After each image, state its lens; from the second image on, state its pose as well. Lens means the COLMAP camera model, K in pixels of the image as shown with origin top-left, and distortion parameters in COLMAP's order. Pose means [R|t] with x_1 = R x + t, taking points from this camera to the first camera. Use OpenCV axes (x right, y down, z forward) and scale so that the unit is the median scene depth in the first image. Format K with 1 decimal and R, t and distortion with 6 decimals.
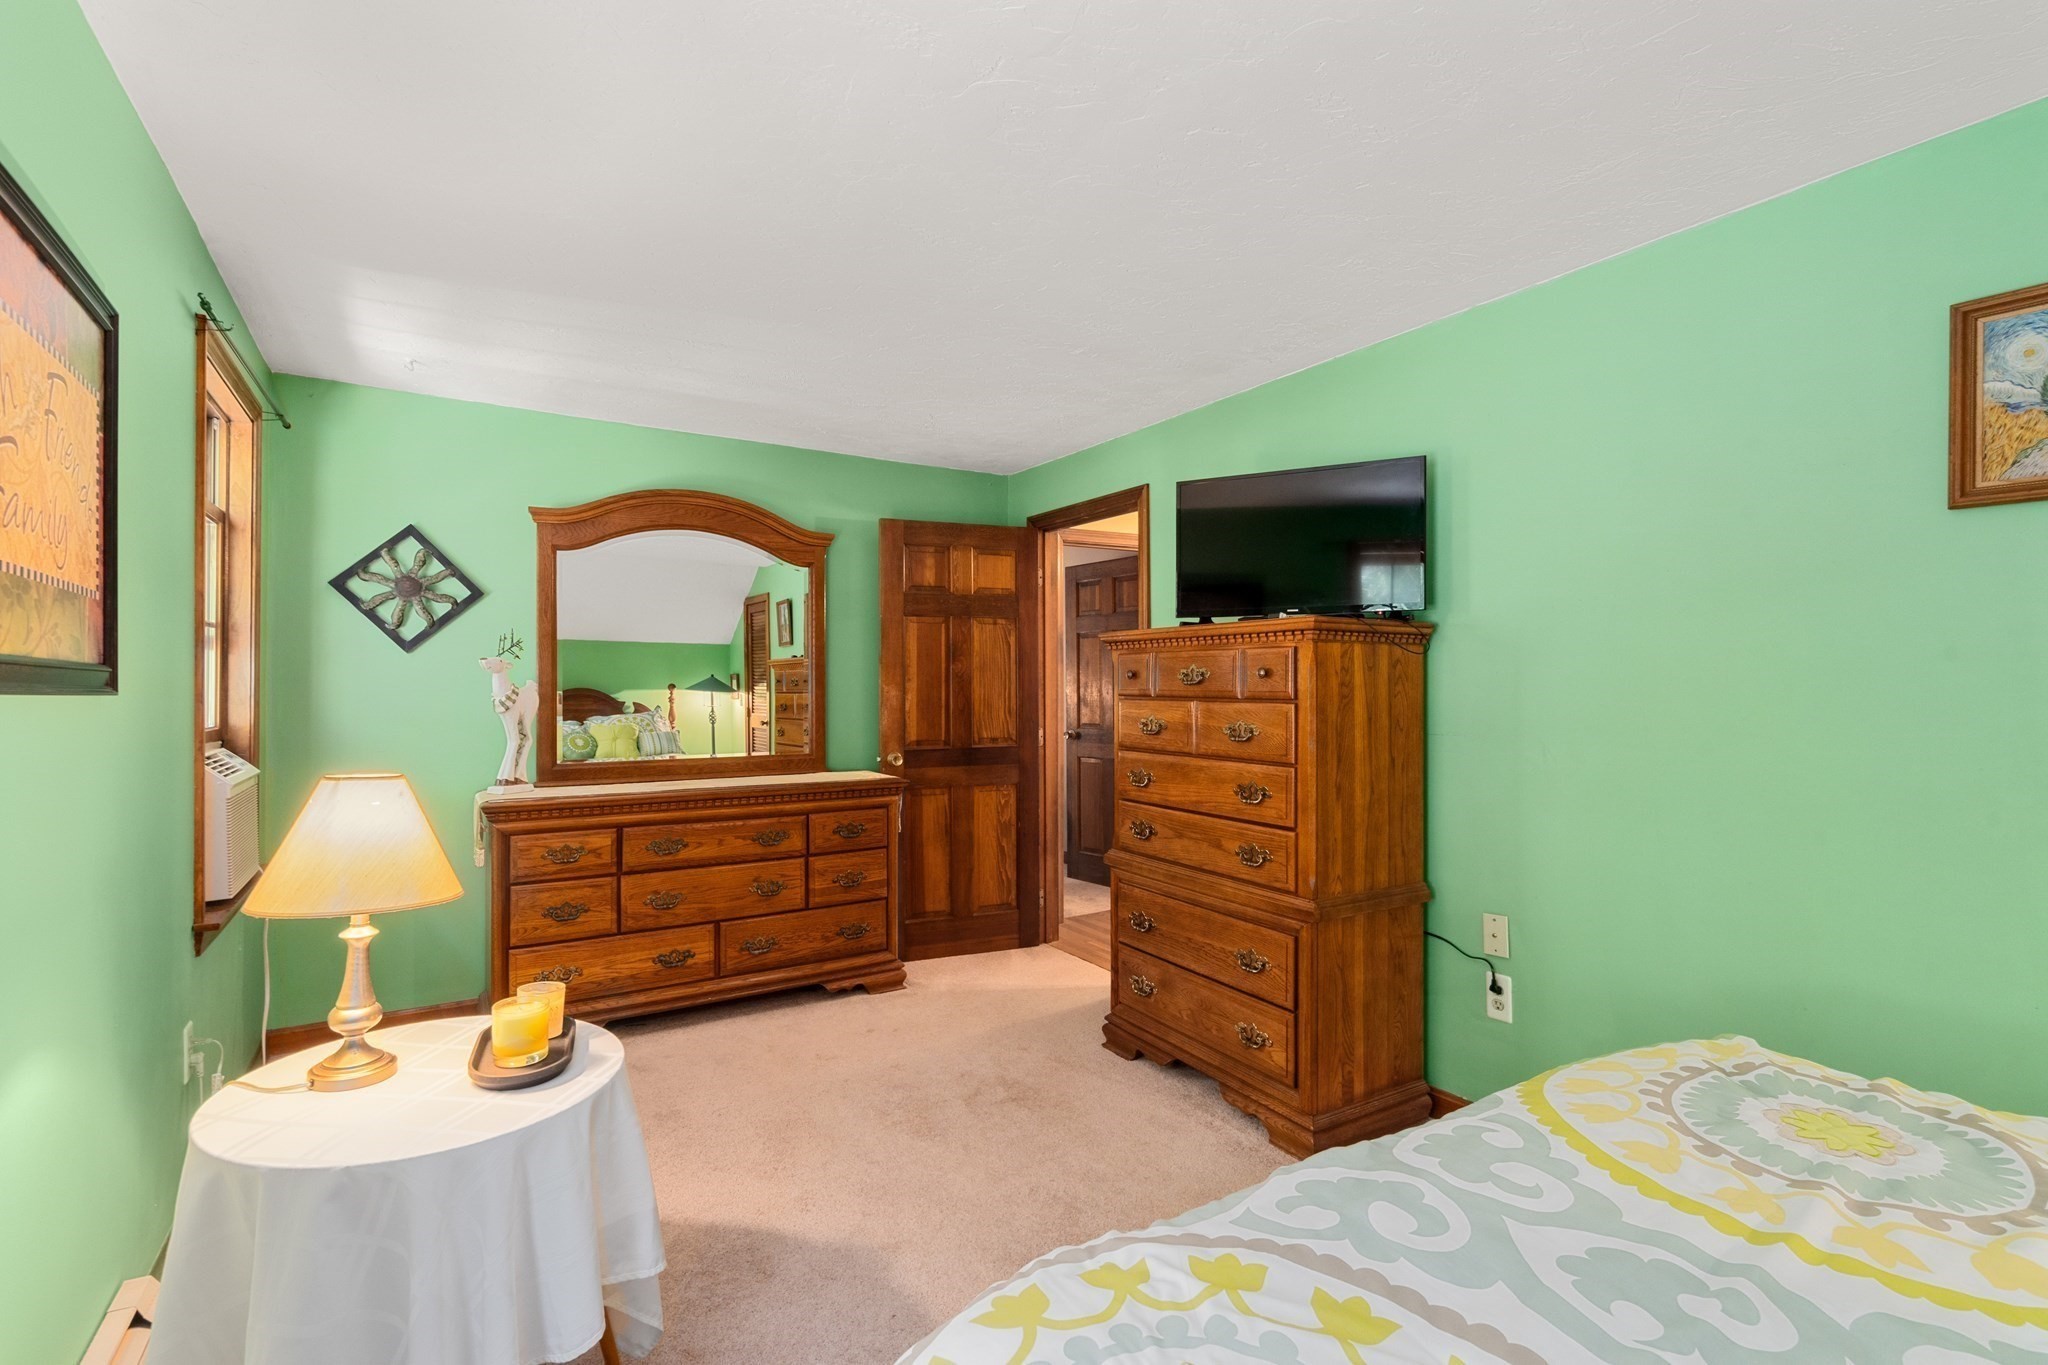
lens RADIAL K [[938.6, 0, 1023.5], [0, 938.6, 672.6], [0, 0, 1]] dist [0.000056, 0.001046]
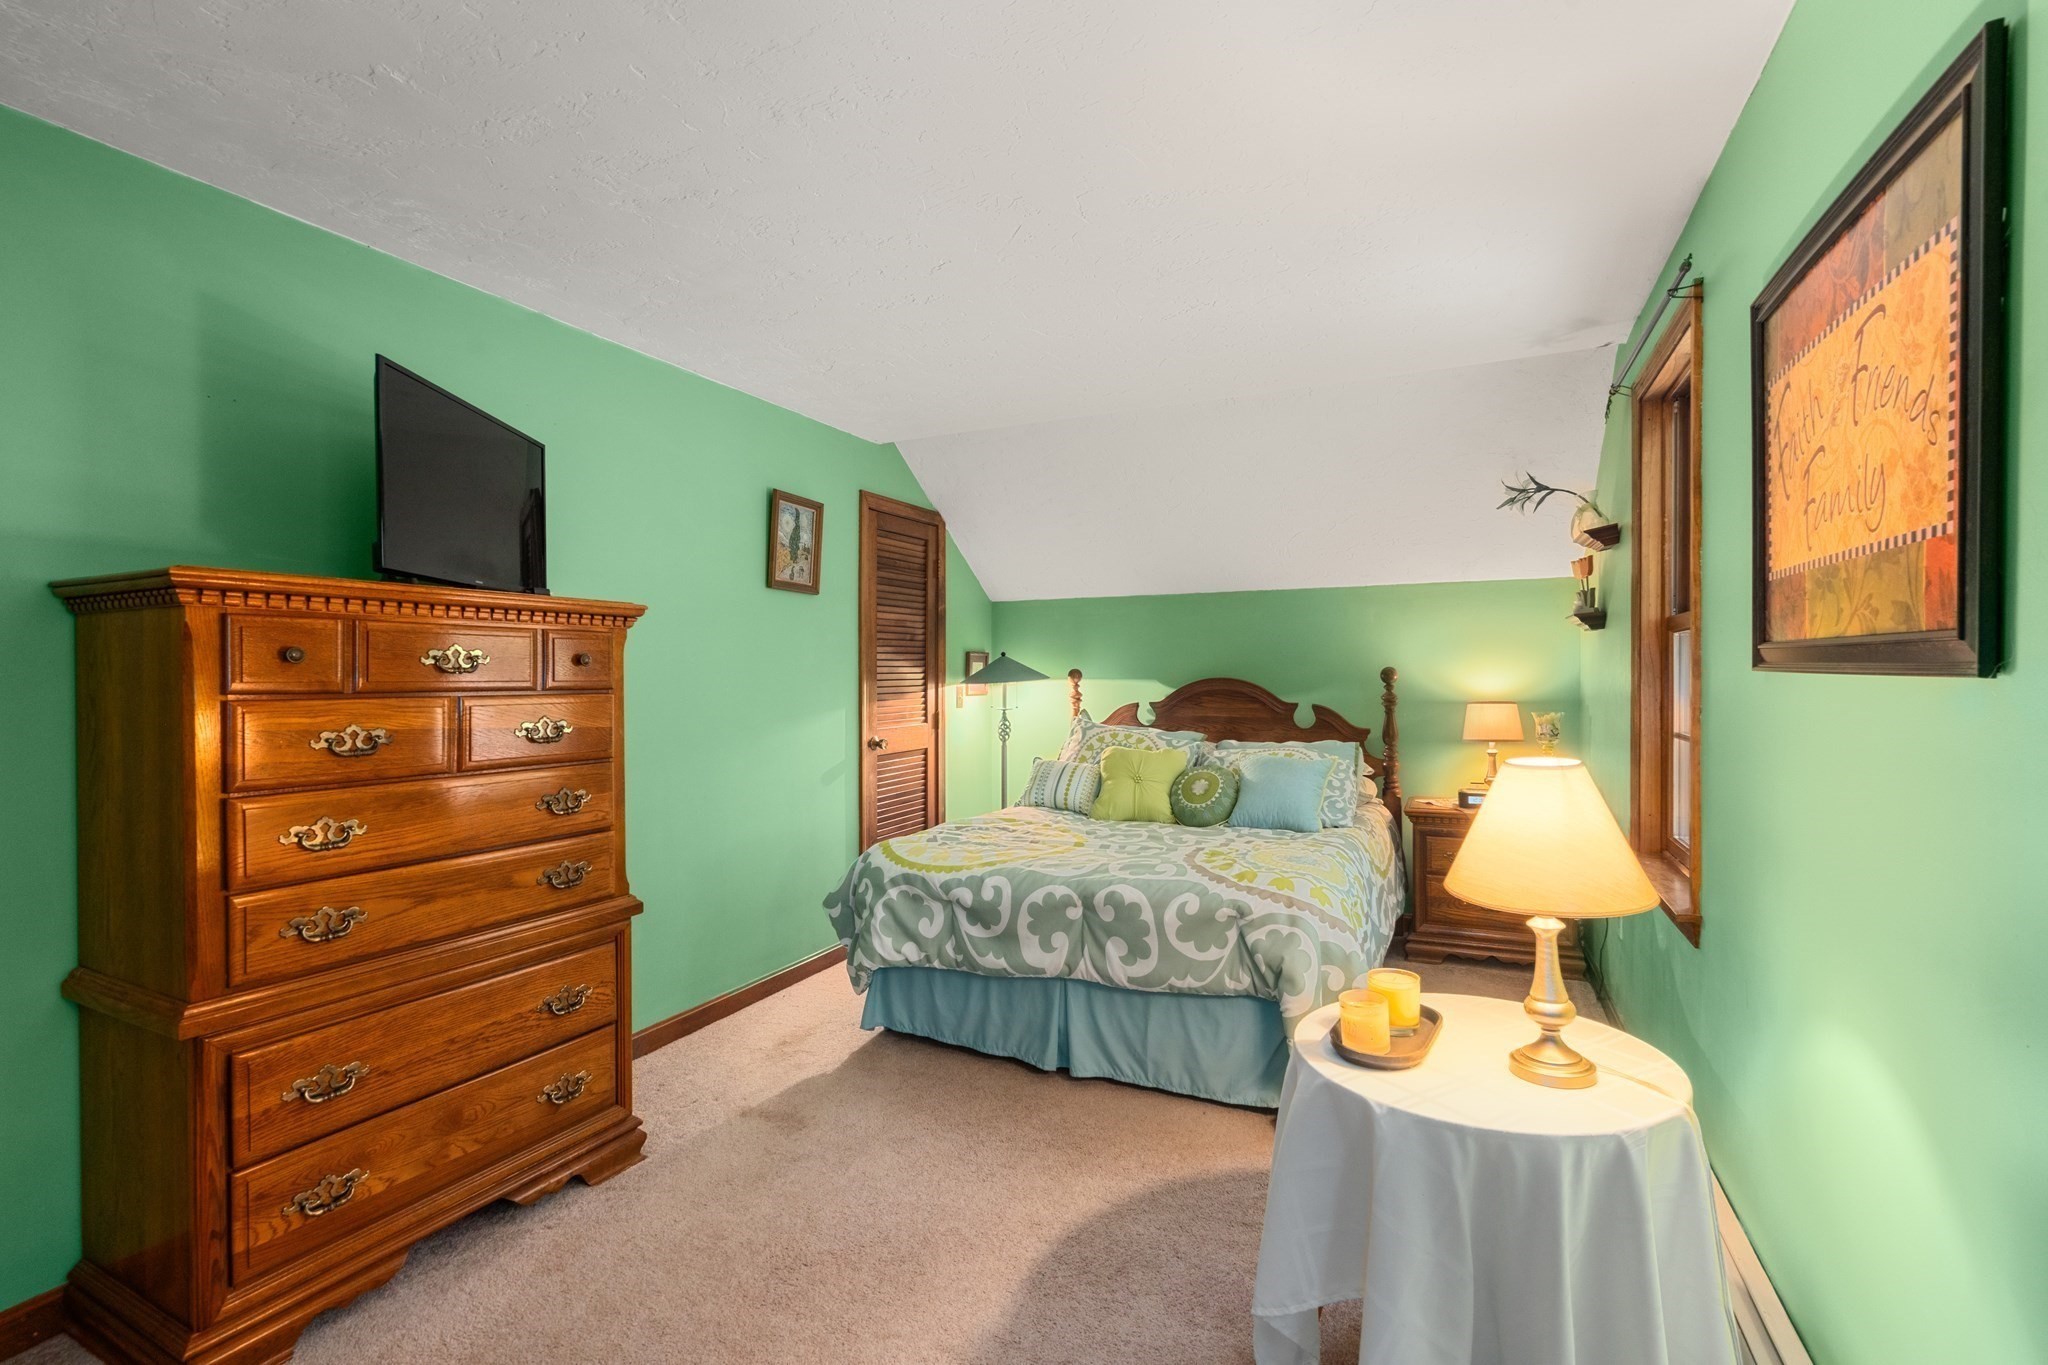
lens RADIAL K [[938.6, 0, 1023.5], [0, 938.6, 672.6], [0, 0, 1]] dist [0.000056, 0.001046]
pose [[-0.540818, 0.006567, 0.841114, -0.723429], [-0.006566, 0.999906, -0.012029, 0.020375], [-0.841114, -0.012028, -0.540724, 1.161732]]
